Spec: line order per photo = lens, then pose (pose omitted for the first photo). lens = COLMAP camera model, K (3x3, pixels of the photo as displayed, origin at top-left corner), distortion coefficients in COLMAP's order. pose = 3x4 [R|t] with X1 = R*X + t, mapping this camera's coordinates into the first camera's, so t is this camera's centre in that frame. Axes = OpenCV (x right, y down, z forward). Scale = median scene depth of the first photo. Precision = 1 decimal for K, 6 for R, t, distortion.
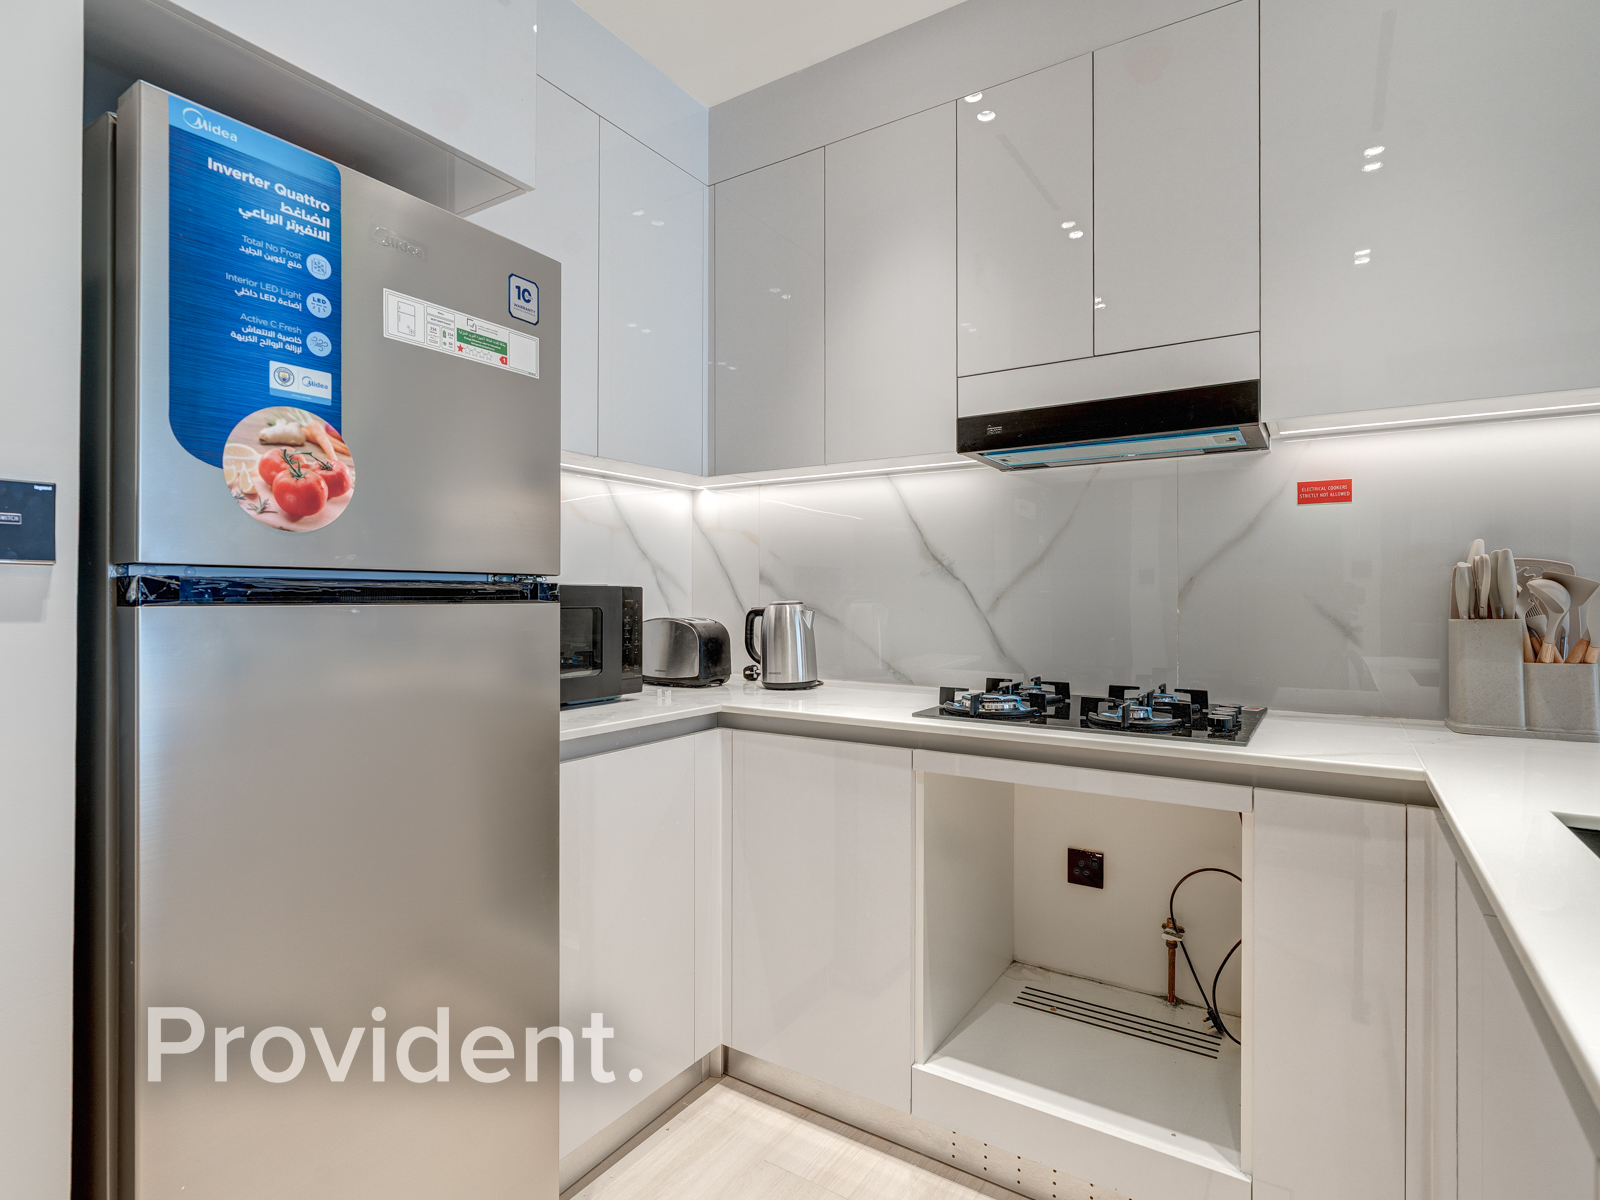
lens RADIAL K [[829.5, 0, 795.6], [0, 829.5, 591.5], [0, 0, 1]] dist [-0.001325, 0.000037]
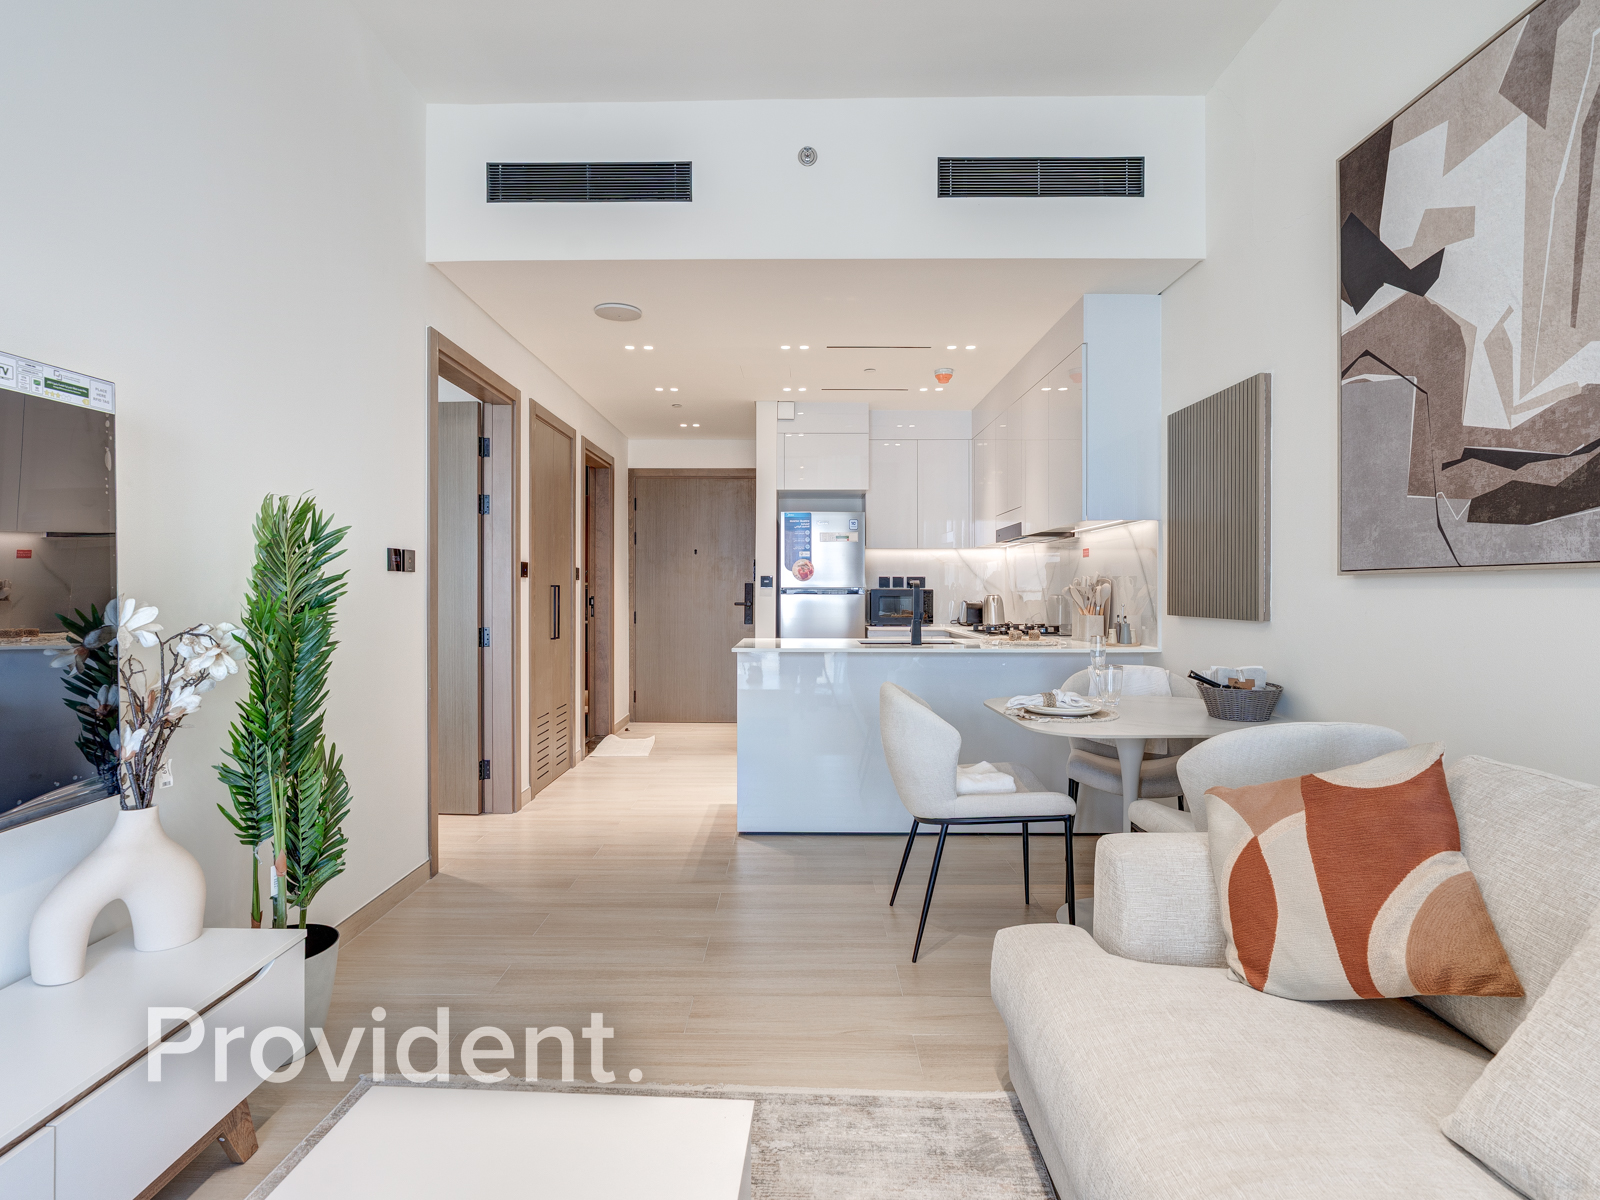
lens RADIAL K [[821.7, 0, 790.6], [0, 821.7, 608.8], [0, 0, 1]] dist [-0.002386, 0.000998]
pose [[0.539247, 0.016434, -0.841987, 2.508233], [0.004385, 0.999741, 0.022322, -0.005506], [0.842136, -0.015729, 0.539035, -1.288742]]
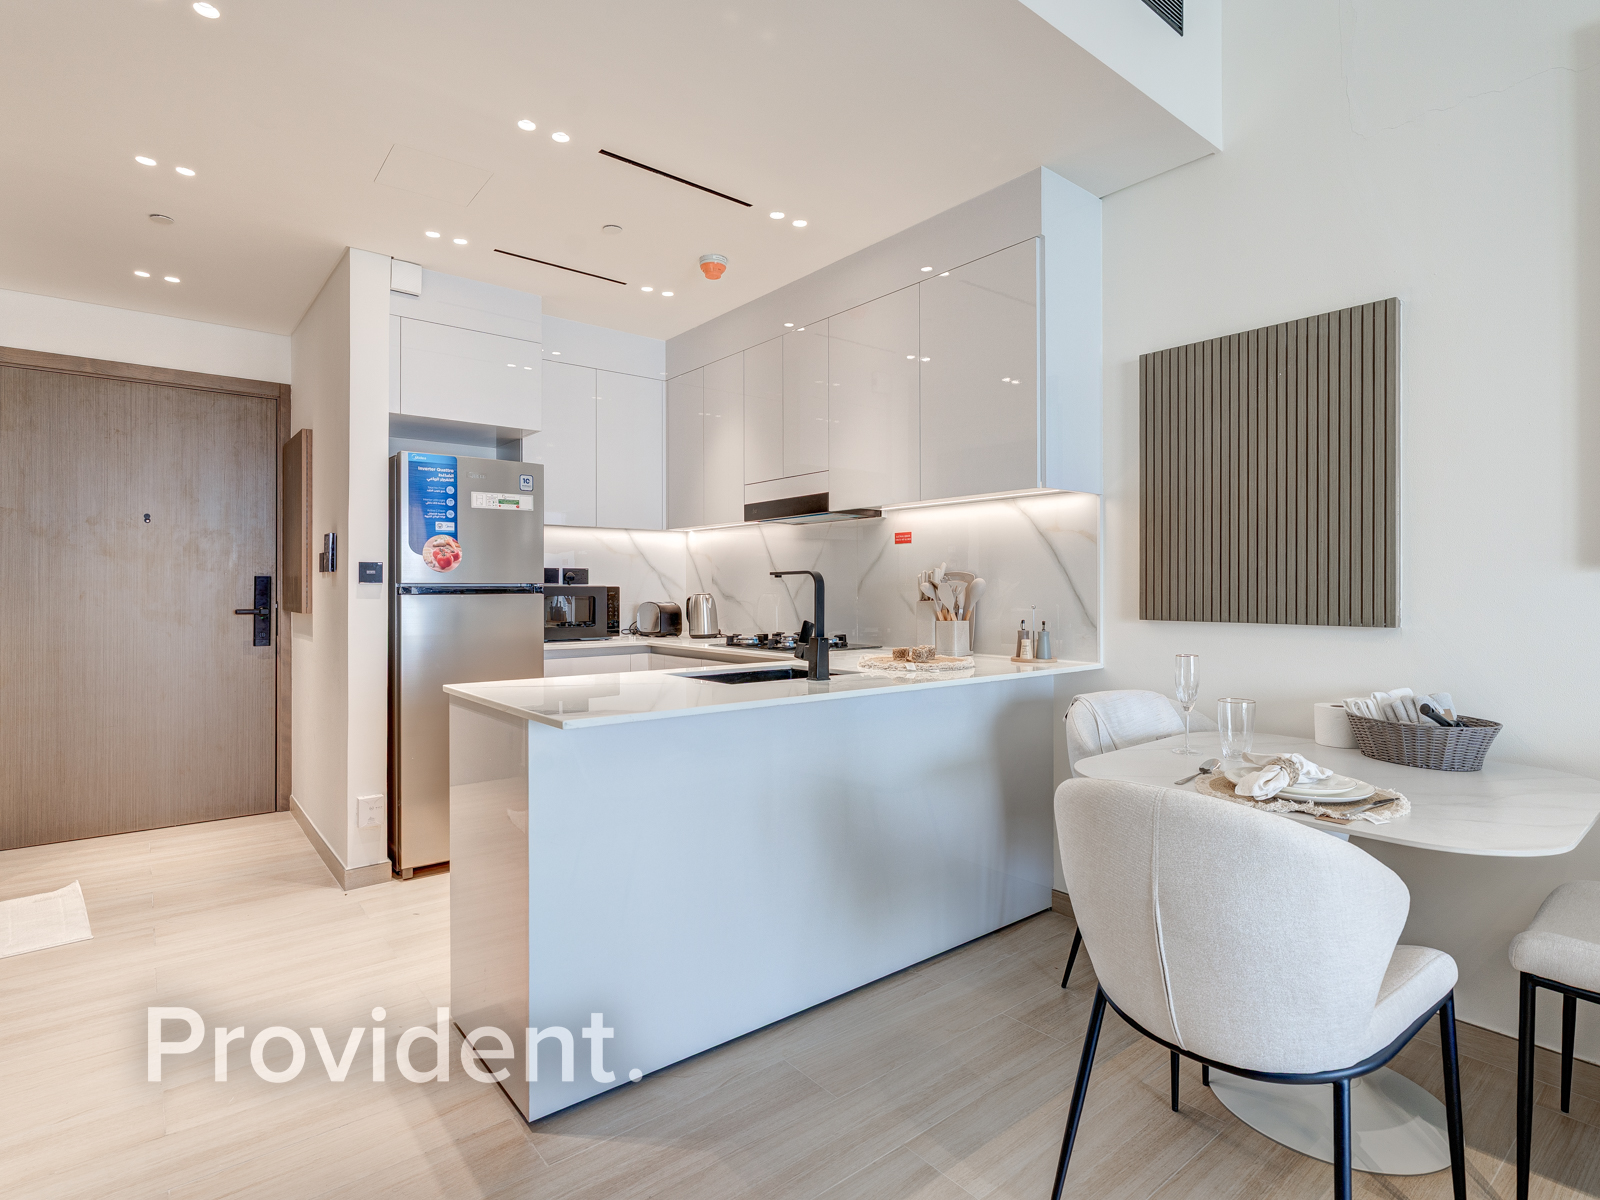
lens RADIAL K [[829.5, 0, 795.6], [0, 829.5, 591.5], [0, 0, 1]] dist [-0.001325, 0.000037]
pose [[0.951056, -0.002499, -0.309009, 1.086204], [0.005249, 0.999954, 0.008069, -0.009202], [0.308974, -0.009296, 0.951025, -1.060932]]
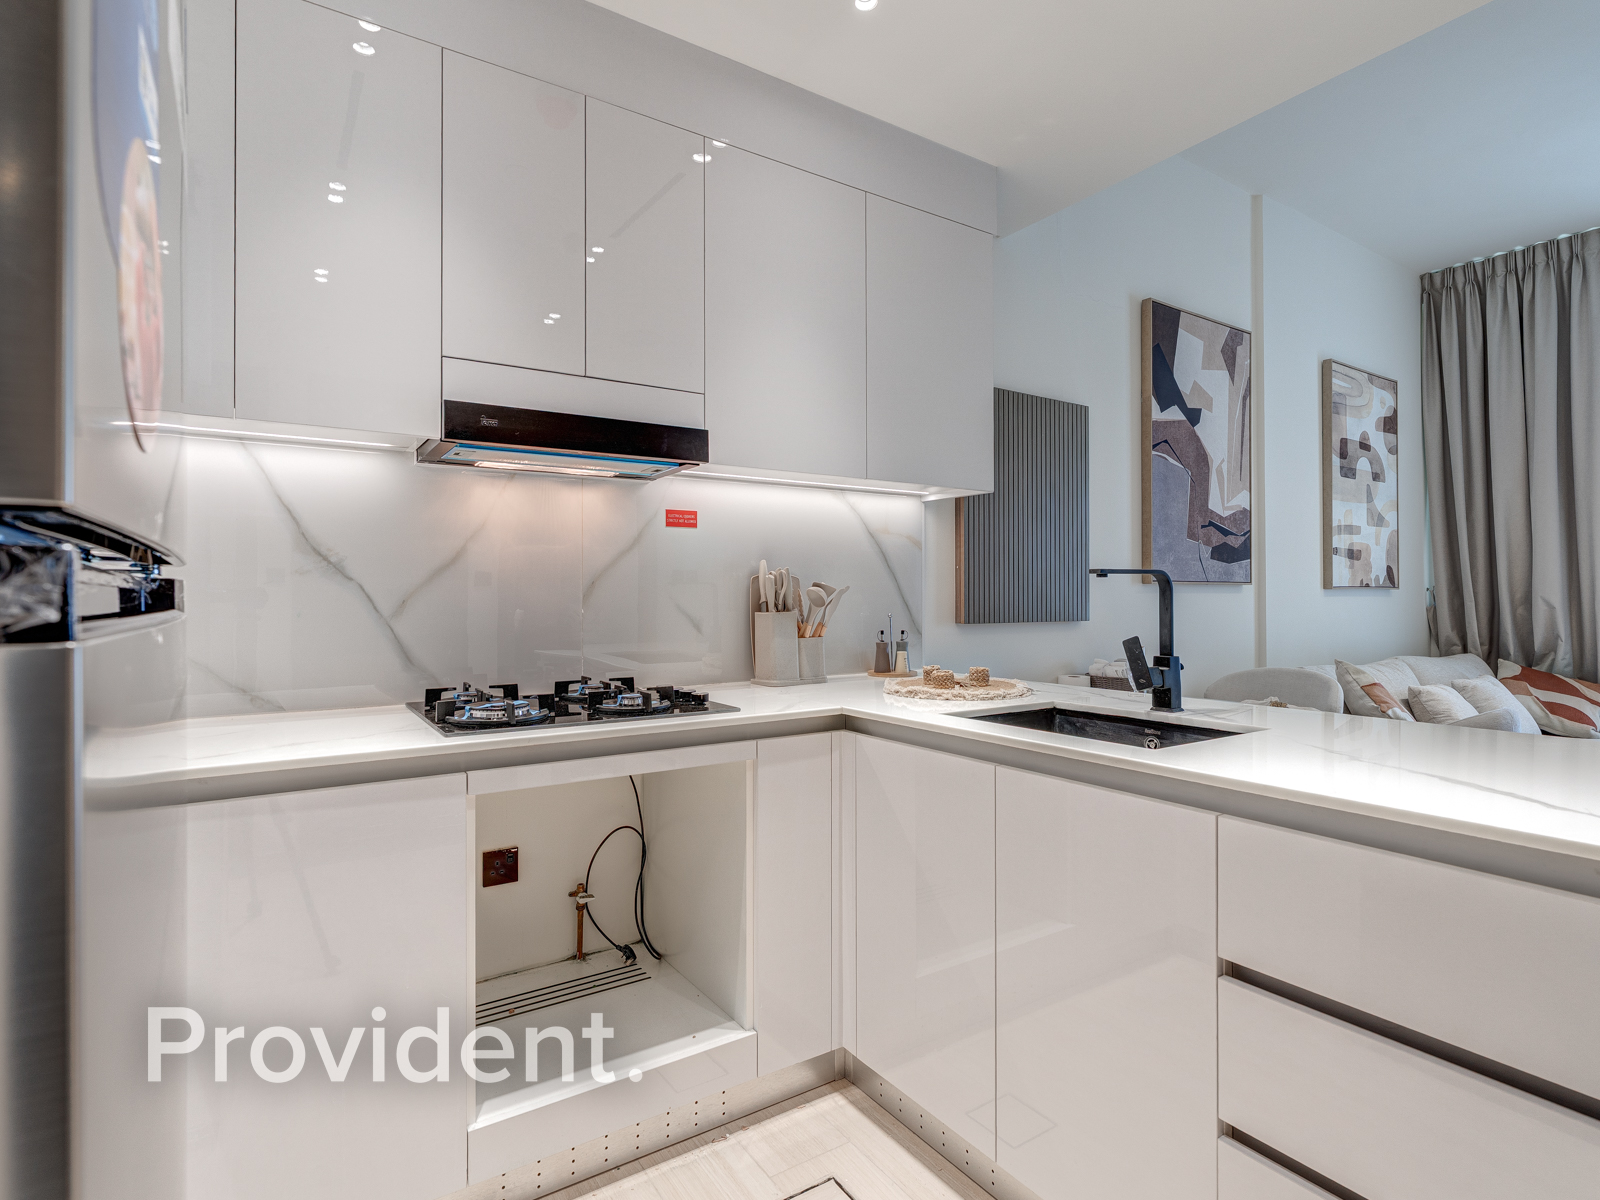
lens RADIAL K [[818.5, 0, 794.9], [0, 818.5, 594.8], [0, 0, 1]] dist [-0.006361, 0.007825]
pose [[0.398580, -0.000179, 0.917134, -0.525082], [-0.001289, 0.999999, 0.000755, -0.000185], [-0.917133, -0.001483, 0.398579, 0.338667]]
